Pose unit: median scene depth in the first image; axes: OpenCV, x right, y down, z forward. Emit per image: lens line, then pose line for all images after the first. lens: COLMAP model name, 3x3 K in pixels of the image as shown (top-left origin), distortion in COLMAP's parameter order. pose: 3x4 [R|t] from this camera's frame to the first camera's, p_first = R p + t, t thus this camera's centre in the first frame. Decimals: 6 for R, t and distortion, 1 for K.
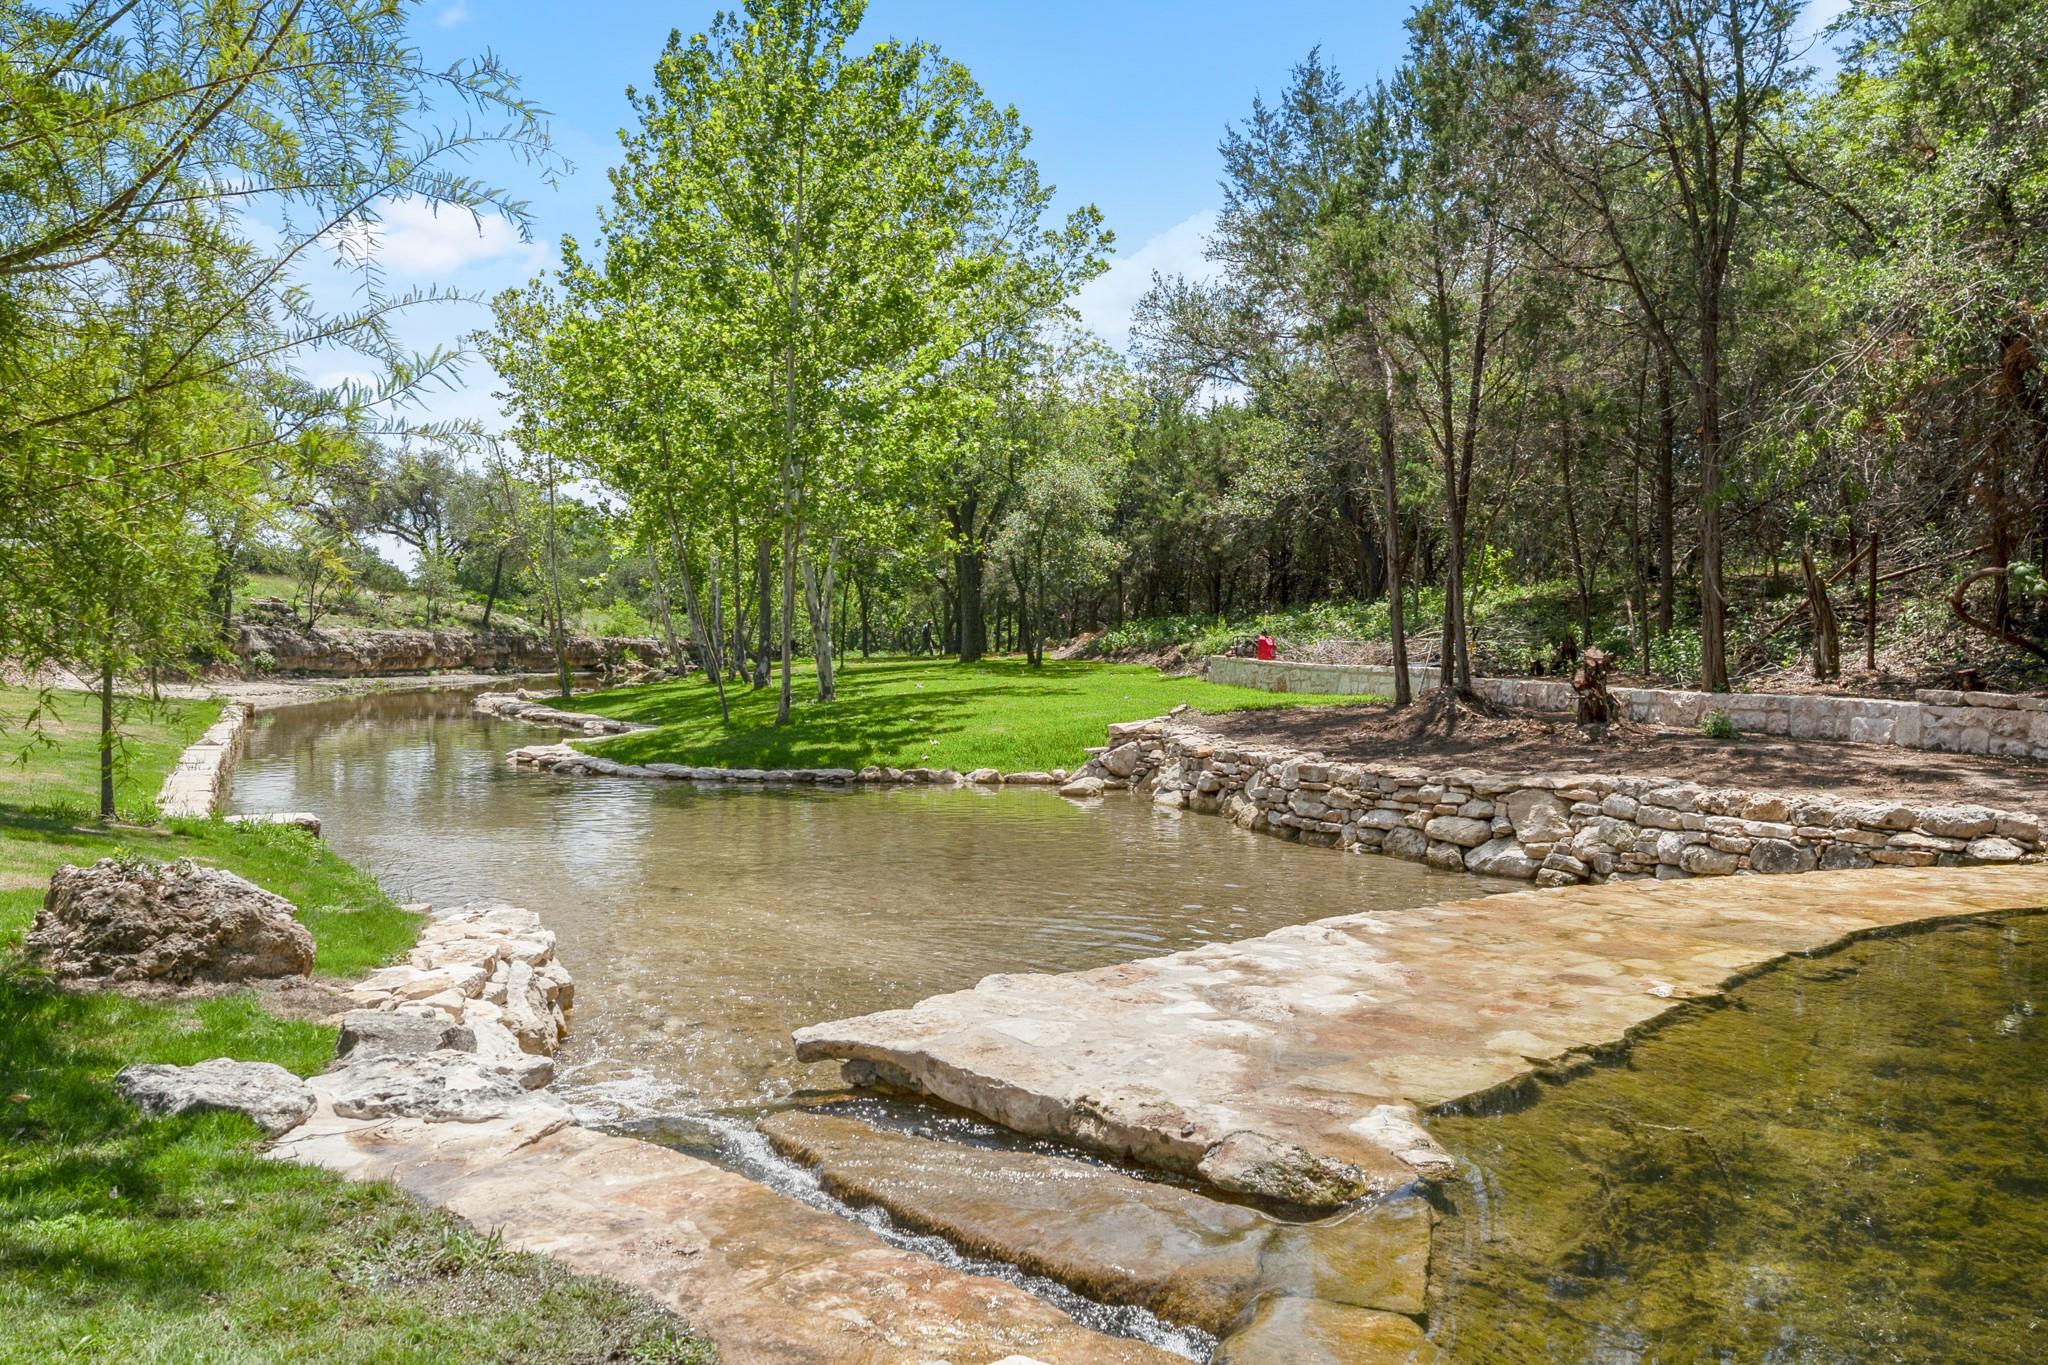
lens RADIAL K [[1595.4, 0, 1024.1], [0, 1595.4, 676.8], [0, 0, 1]] dist [-0.007895, -0.001444]
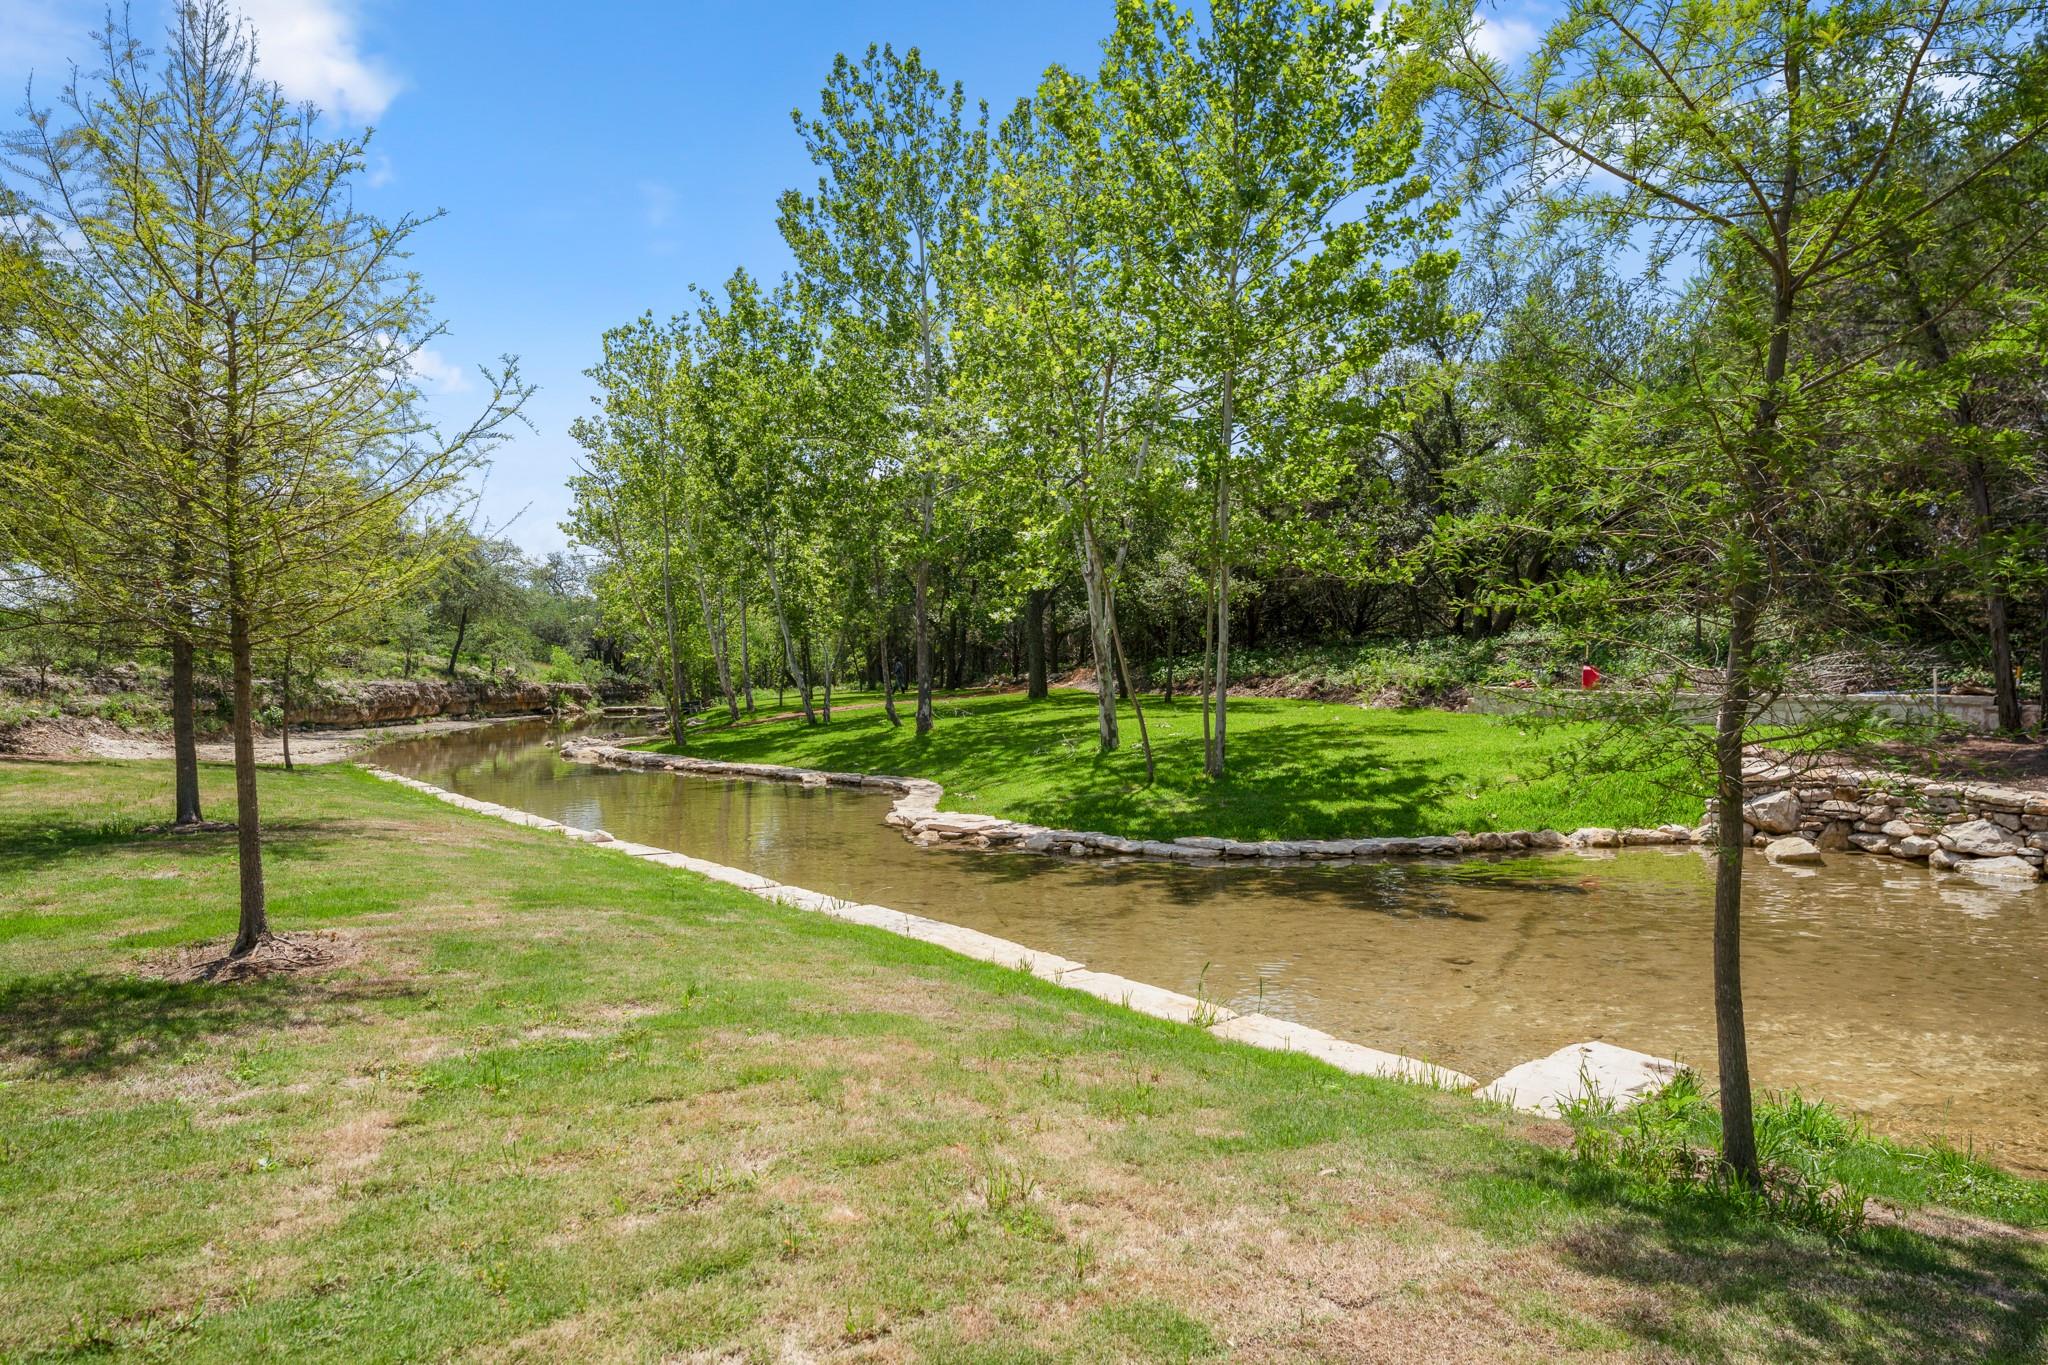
lens RADIAL K [[1240.5, 0, 1023.7], [0, 1240.5, 690.7], [0, 0, 1]] dist [0.003571, 0.000398]
pose [[0.979983, -0.025767, 0.197405, -0.156600], [0.027514, 0.999603, -0.006112, -0.007083], [-0.197170, 0.011421, 0.980303, 0.140774]]
